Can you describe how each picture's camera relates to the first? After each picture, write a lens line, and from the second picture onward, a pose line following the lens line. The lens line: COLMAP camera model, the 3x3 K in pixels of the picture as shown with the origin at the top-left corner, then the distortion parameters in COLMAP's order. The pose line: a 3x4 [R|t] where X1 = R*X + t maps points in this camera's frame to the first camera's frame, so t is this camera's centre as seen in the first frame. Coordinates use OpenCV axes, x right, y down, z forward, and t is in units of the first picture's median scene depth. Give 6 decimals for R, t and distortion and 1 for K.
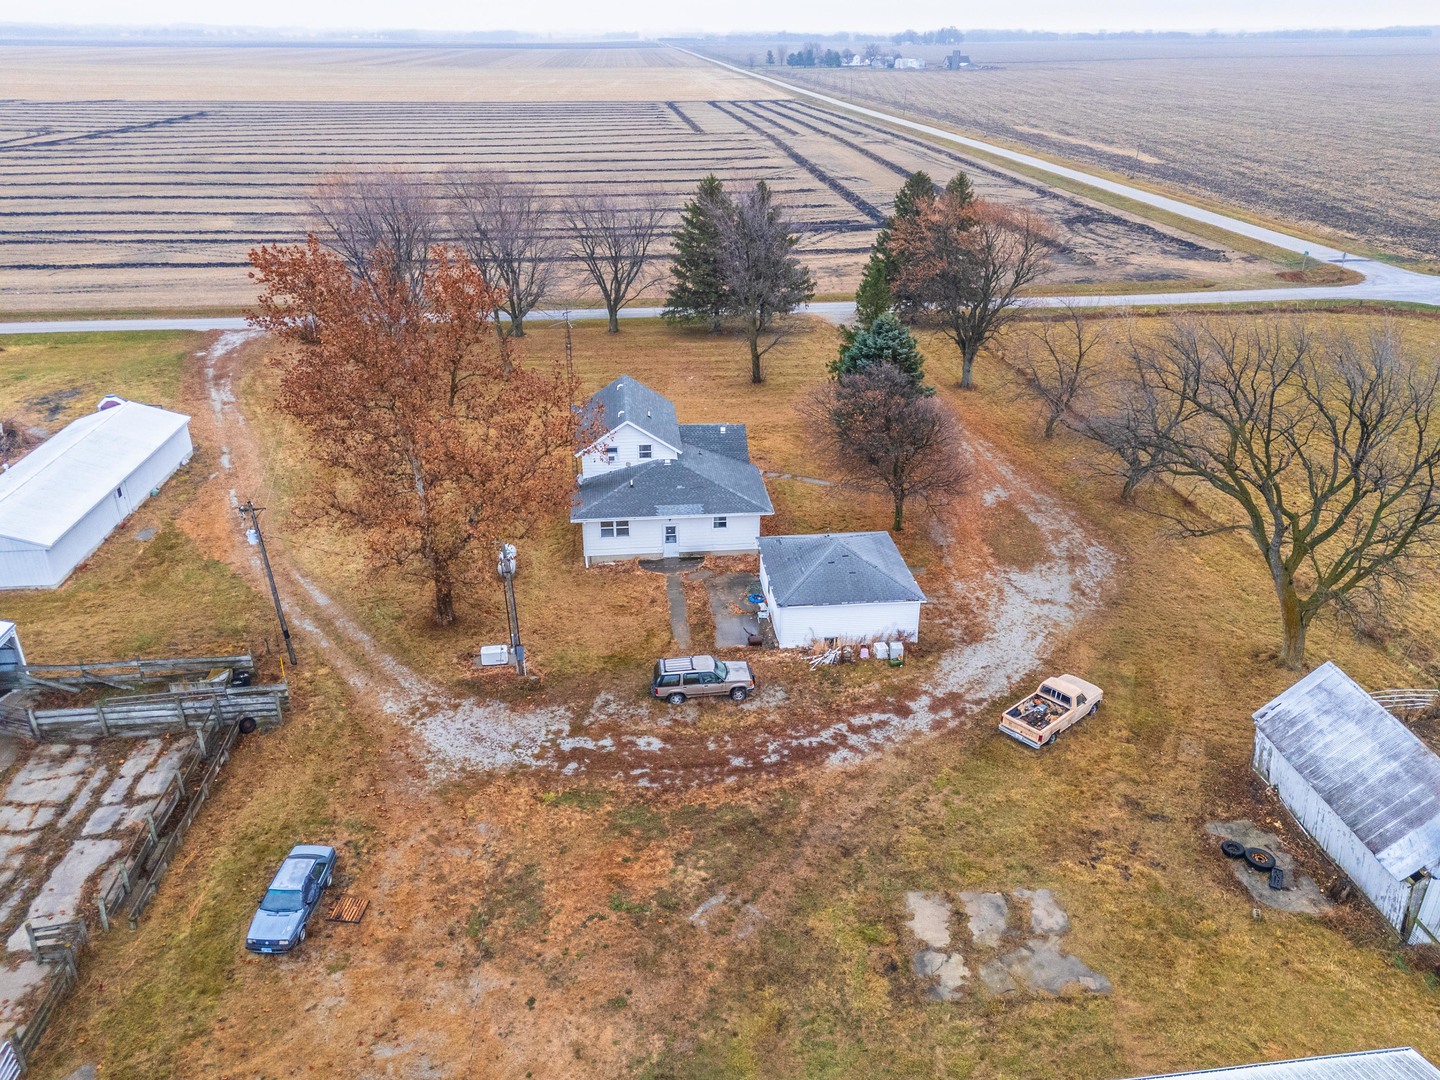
lens RADIAL K [[1050.7, 0, 720.0], [0, 1050.7, 540.0], [0, 0, 1]] dist [0.076068, -0.064650]
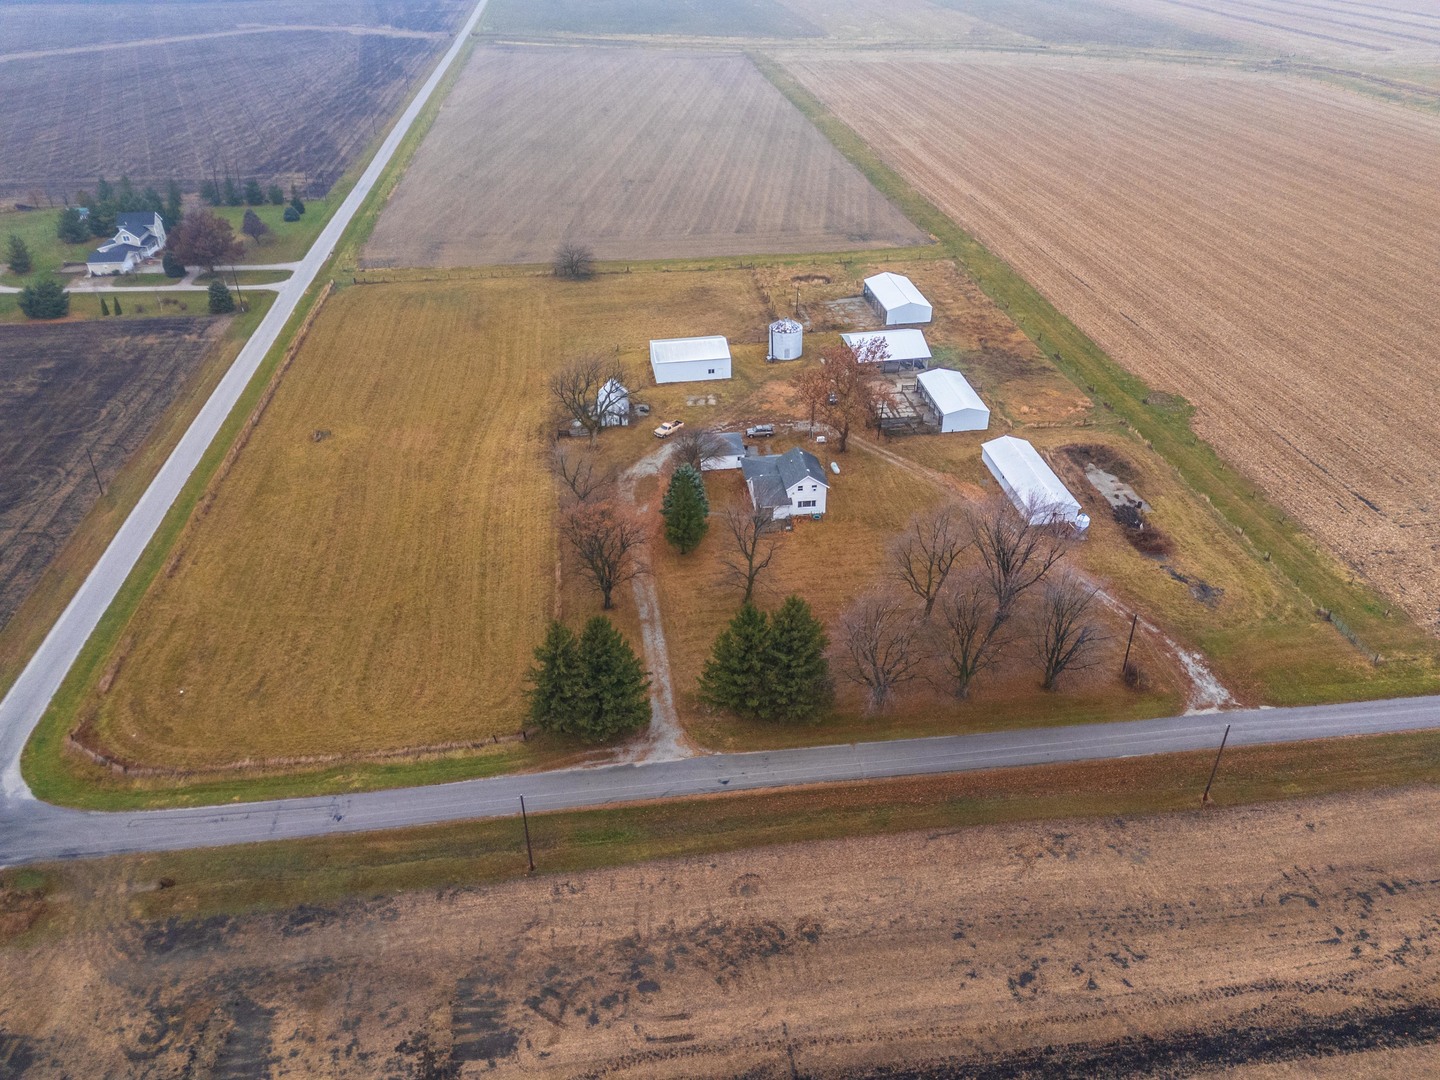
lens RADIAL K [[1043.1, 0, 728.0], [0, 1043.1, 552.0], [0, 0, 1]] dist [0.081407, -0.061891]
pose [[-0.999620, 0.023444, -0.014477, 0.158906], [-0.000061, 0.523526, 0.852010, -2.778481], [0.027553, 0.851687, -0.523326, 3.288009]]
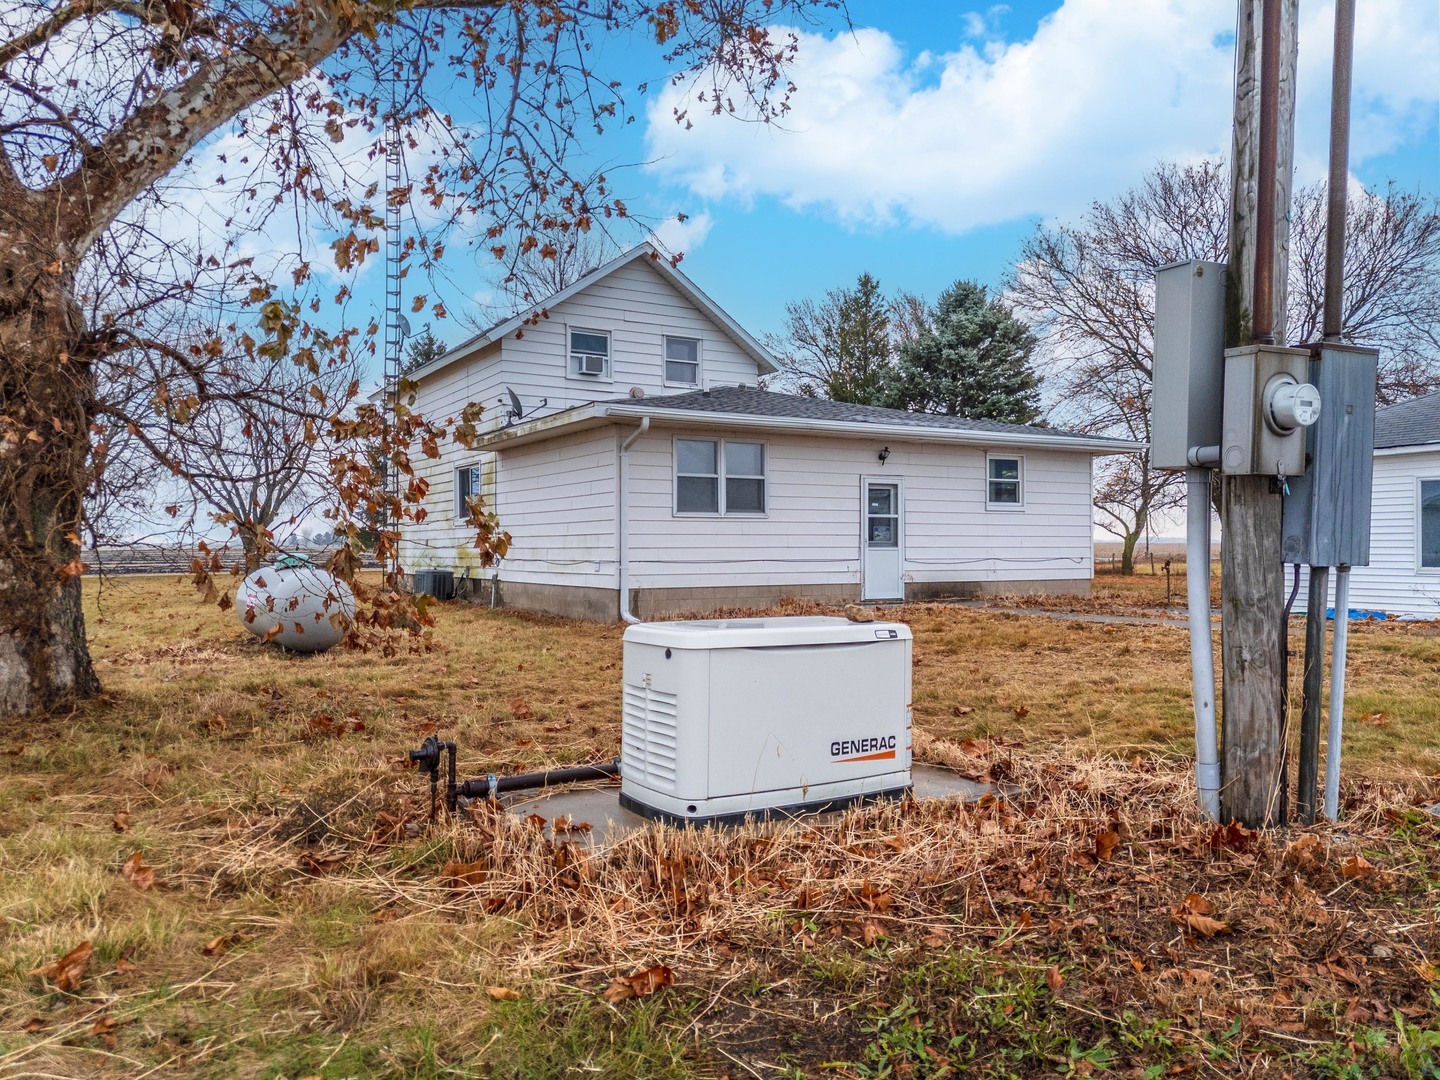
lens RADIAL K [[1050.1, 0, 699.3], [0, 1050.1, 547.8], [0, 0, 1]] dist [0.084367, -0.078372]
pose [[0.911154, -0.000879, 0.412065, -0.270936], [0.178633, 0.901992, -0.393066, 0.138637], [-0.371334, 0.431752, 0.822011, 0.978931]]
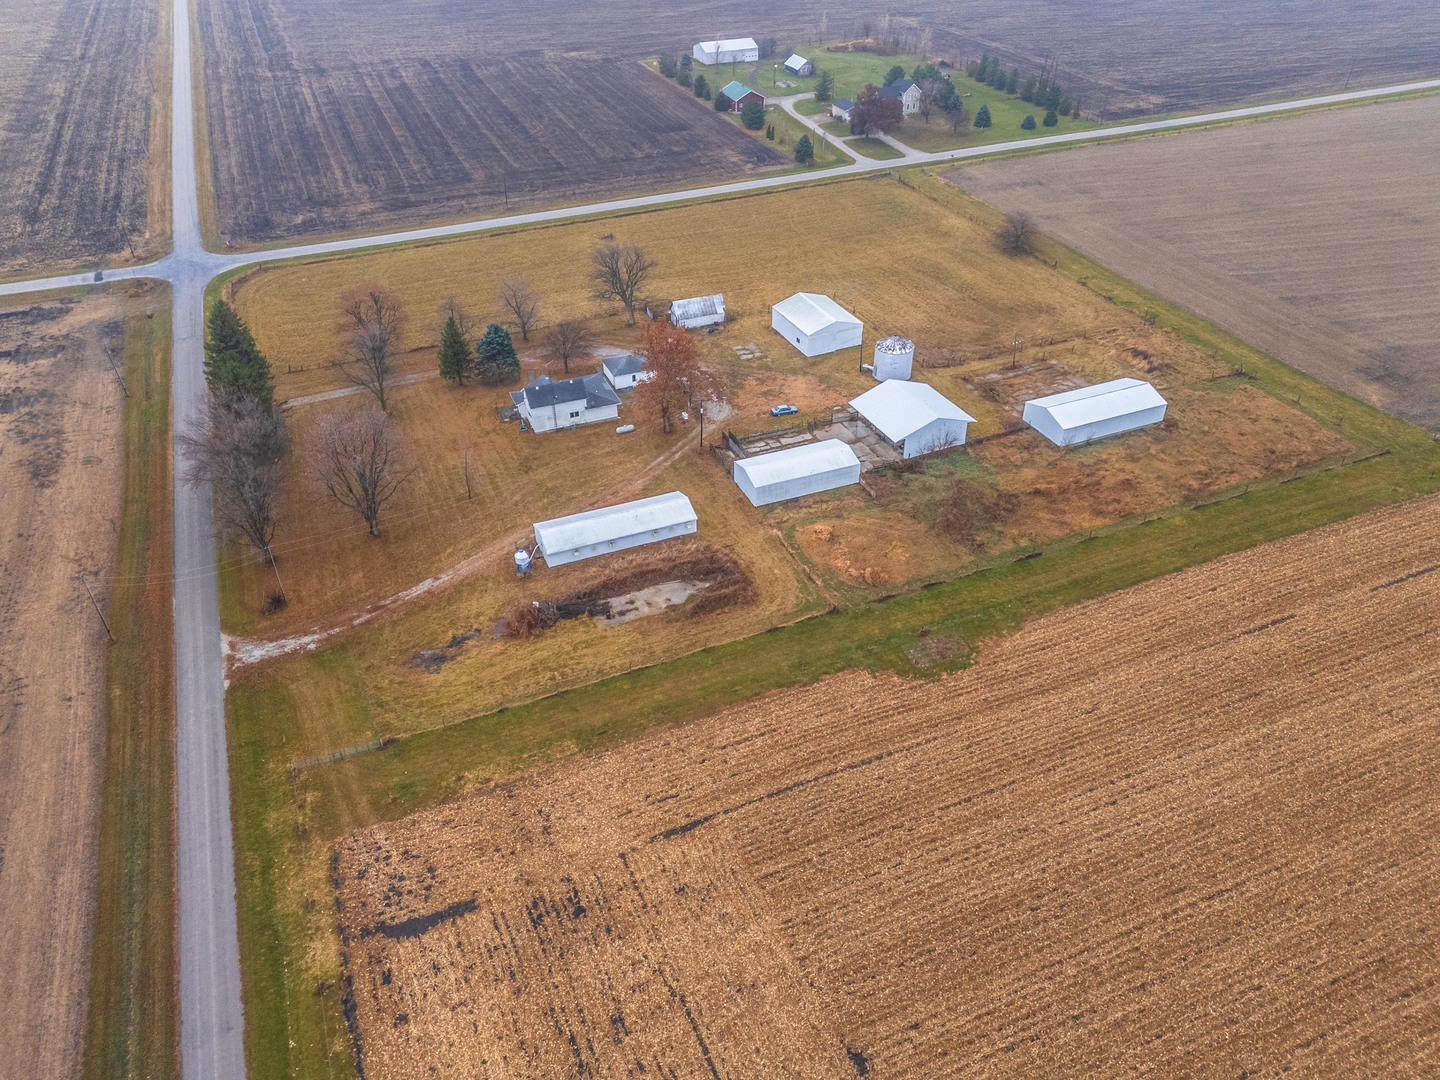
lens RADIAL K [[1055.8, 0, 721.1], [0, 1055.8, 553.2], [0, 0, 1]] dist [0.072293, -0.054652]
pose [[-0.289581, -0.565786, 0.772029, -3.294716], [0.421247, 0.648939, 0.633584, -1.800864], [-0.859473, 0.508689, 0.050415, 1.010323]]
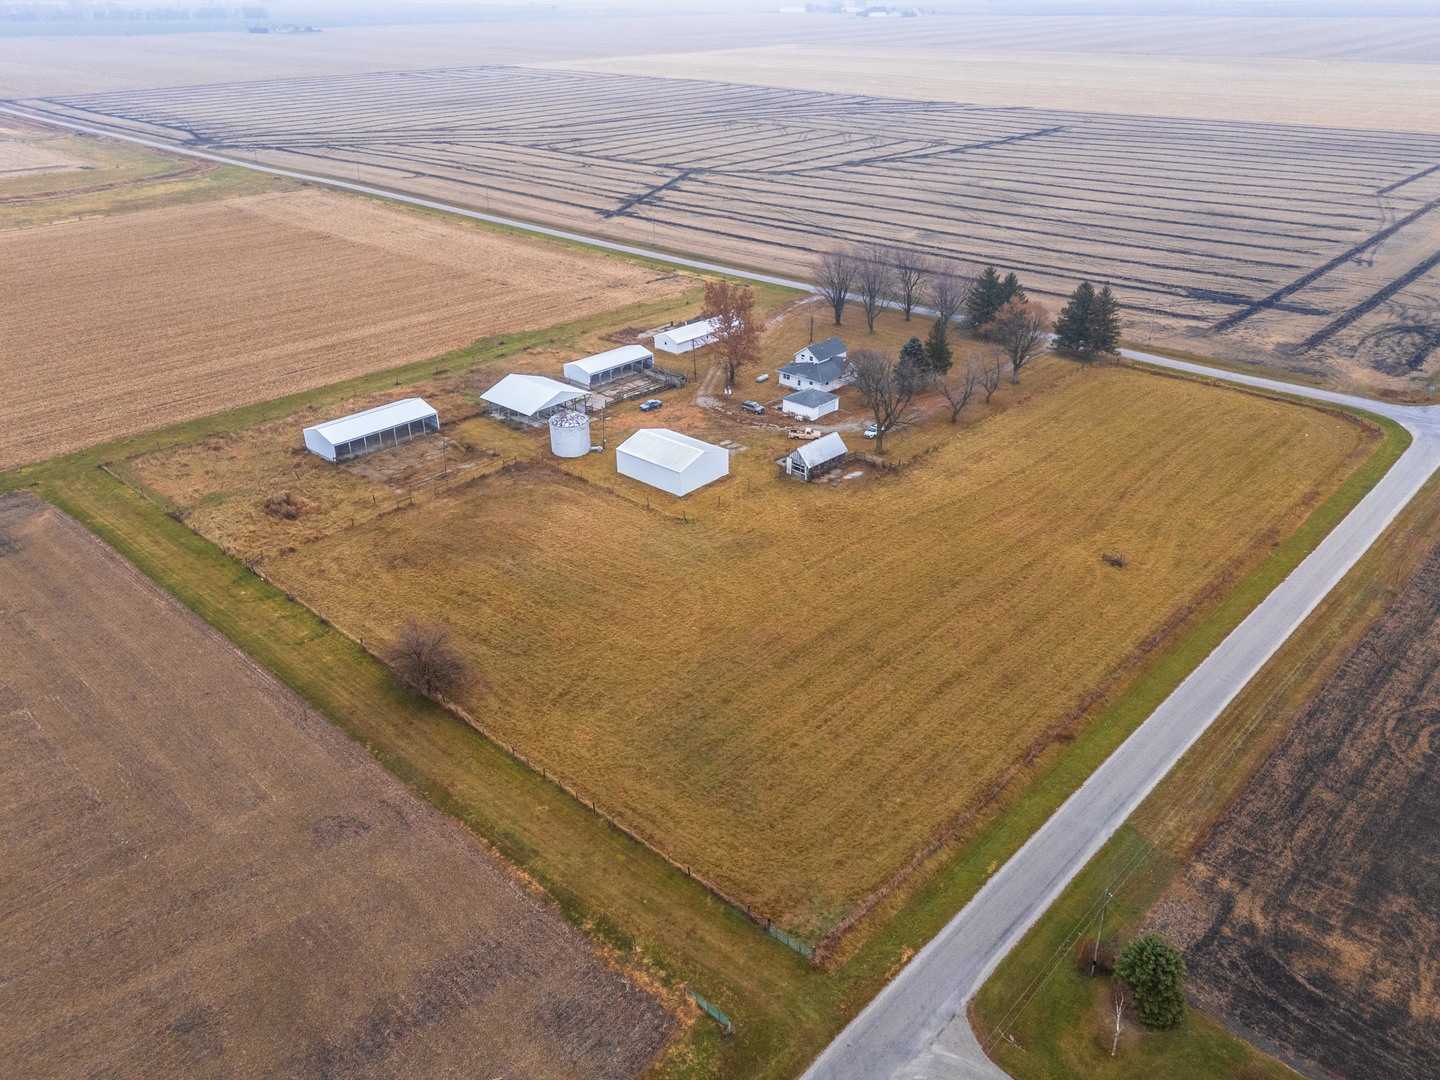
lens RADIAL K [[1050.7, 0, 720.0], [0, 1050.7, 540.0], [0, 0, 1]] dist [0.076068, -0.064650]
pose [[0.655846, 0.349331, -0.669204, 2.757870], [-0.319507, 0.931623, 0.173187, -0.048496], [0.683946, 0.100231, 0.722615, -1.927480]]
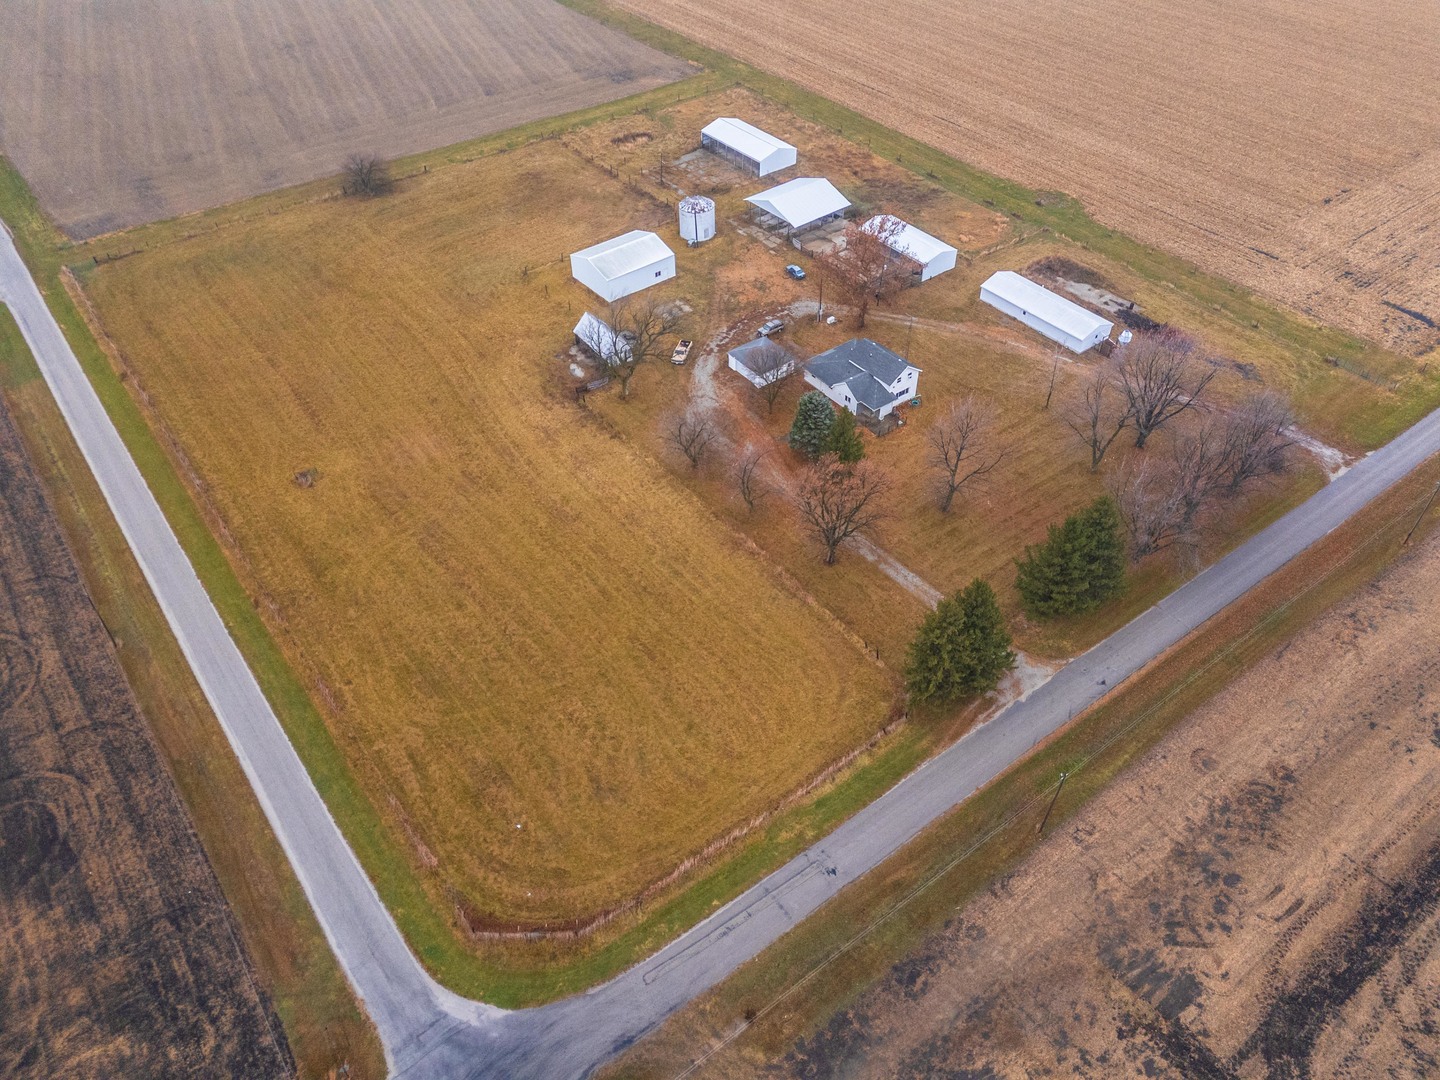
lens RADIAL K [[1014.3, 0, 725.3], [0, 1014.3, 571.2], [0, 0, 1]] dist [0.062718, -0.035867]
pose [[-0.854933, 0.374188, -0.359267, 1.655133], [-0.213104, 0.378089, 0.900908, -2.622402], [0.472944, 0.846777, -0.243499, 2.463308]]
